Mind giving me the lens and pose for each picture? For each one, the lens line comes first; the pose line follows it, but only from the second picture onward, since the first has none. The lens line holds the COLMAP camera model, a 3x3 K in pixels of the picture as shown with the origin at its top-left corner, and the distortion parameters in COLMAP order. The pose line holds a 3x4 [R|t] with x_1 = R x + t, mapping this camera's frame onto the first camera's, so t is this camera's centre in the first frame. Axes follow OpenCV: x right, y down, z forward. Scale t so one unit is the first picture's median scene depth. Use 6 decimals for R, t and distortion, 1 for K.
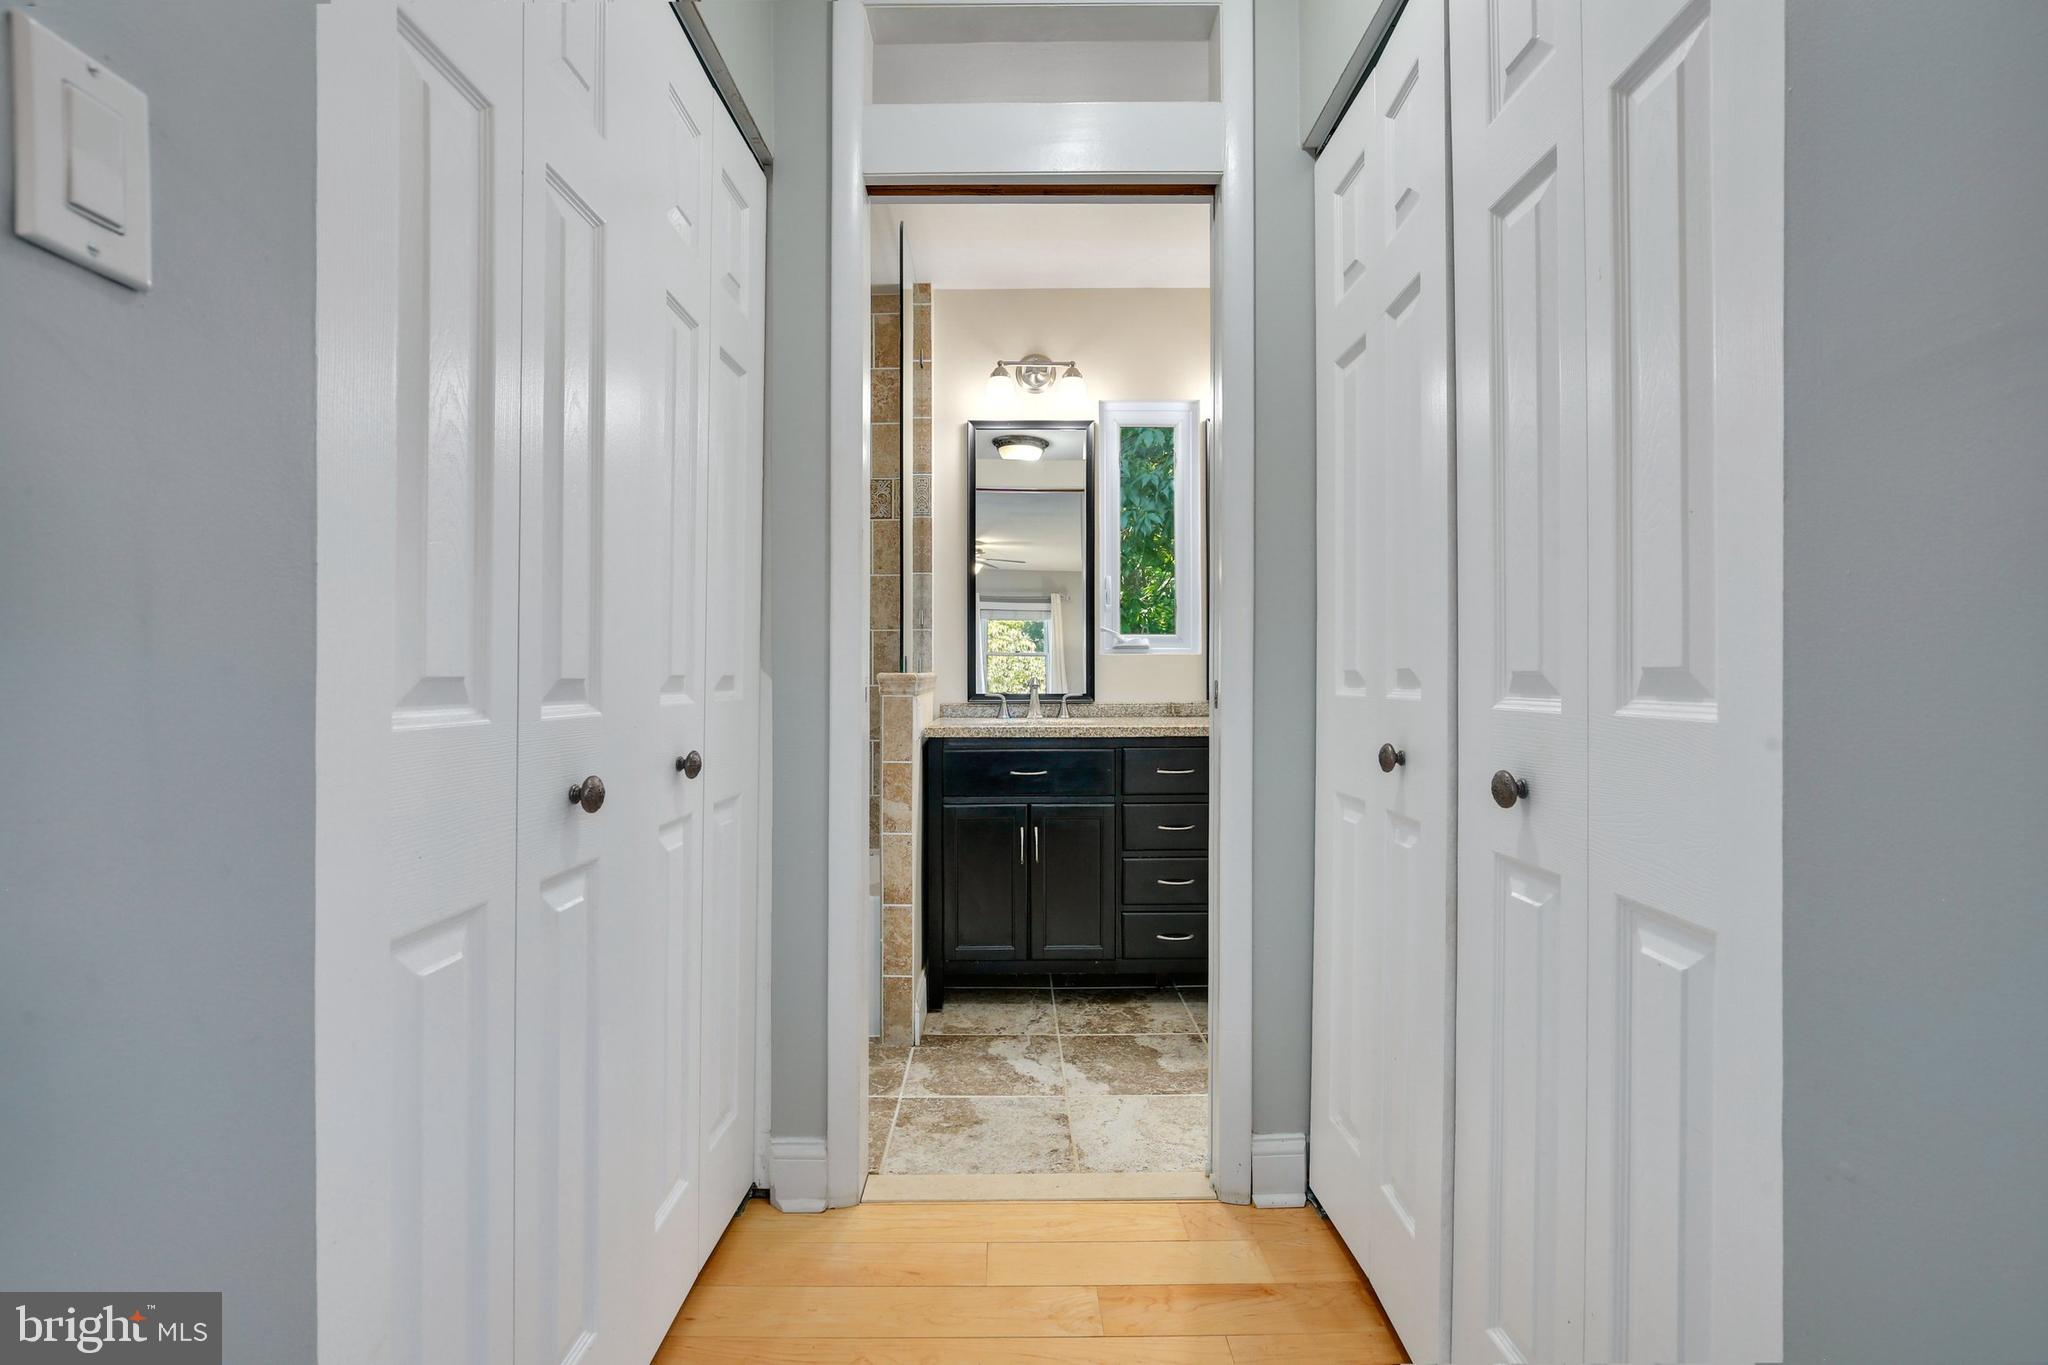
lens RADIAL K [[938.4, 0, 1020.2], [0, 938.4, 681.0], [0, 0, 1]] dist [-0.010765, 0.001374]
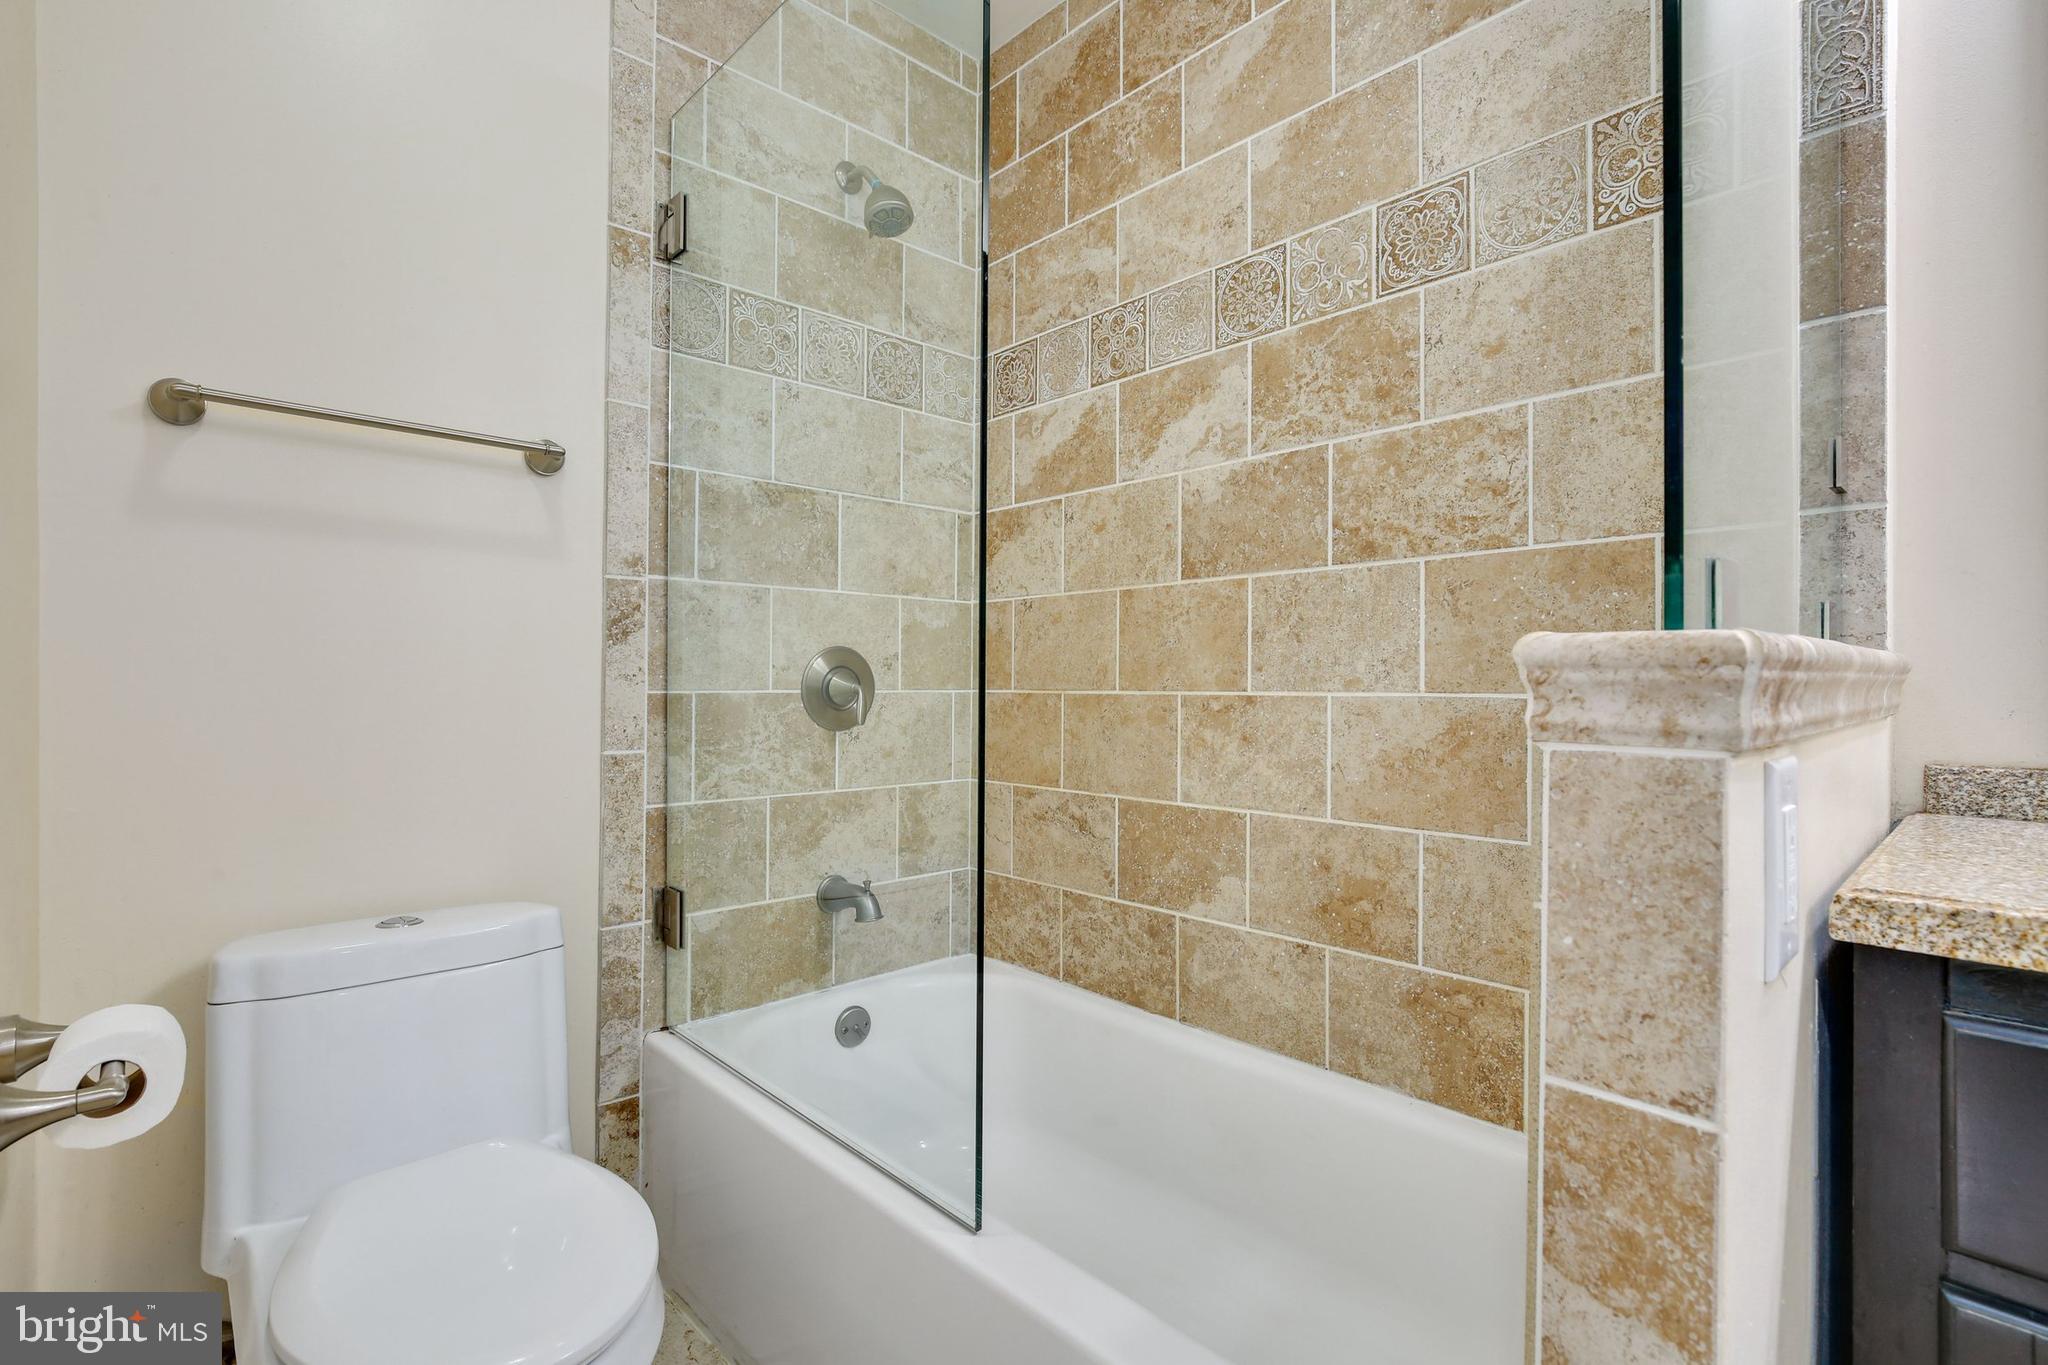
lens RADIAL K [[938.4, 0, 1021.9], [0, 938.4, 683.2], [0, 0, 1]] dist [-0.010765, 0.001374]
pose [[0.664556, 0.006015, -0.747214, -0.059881], [-0.001216, 0.999975, 0.006968, 0.001239], [0.747237, -0.003721, 0.664547, 0.651648]]
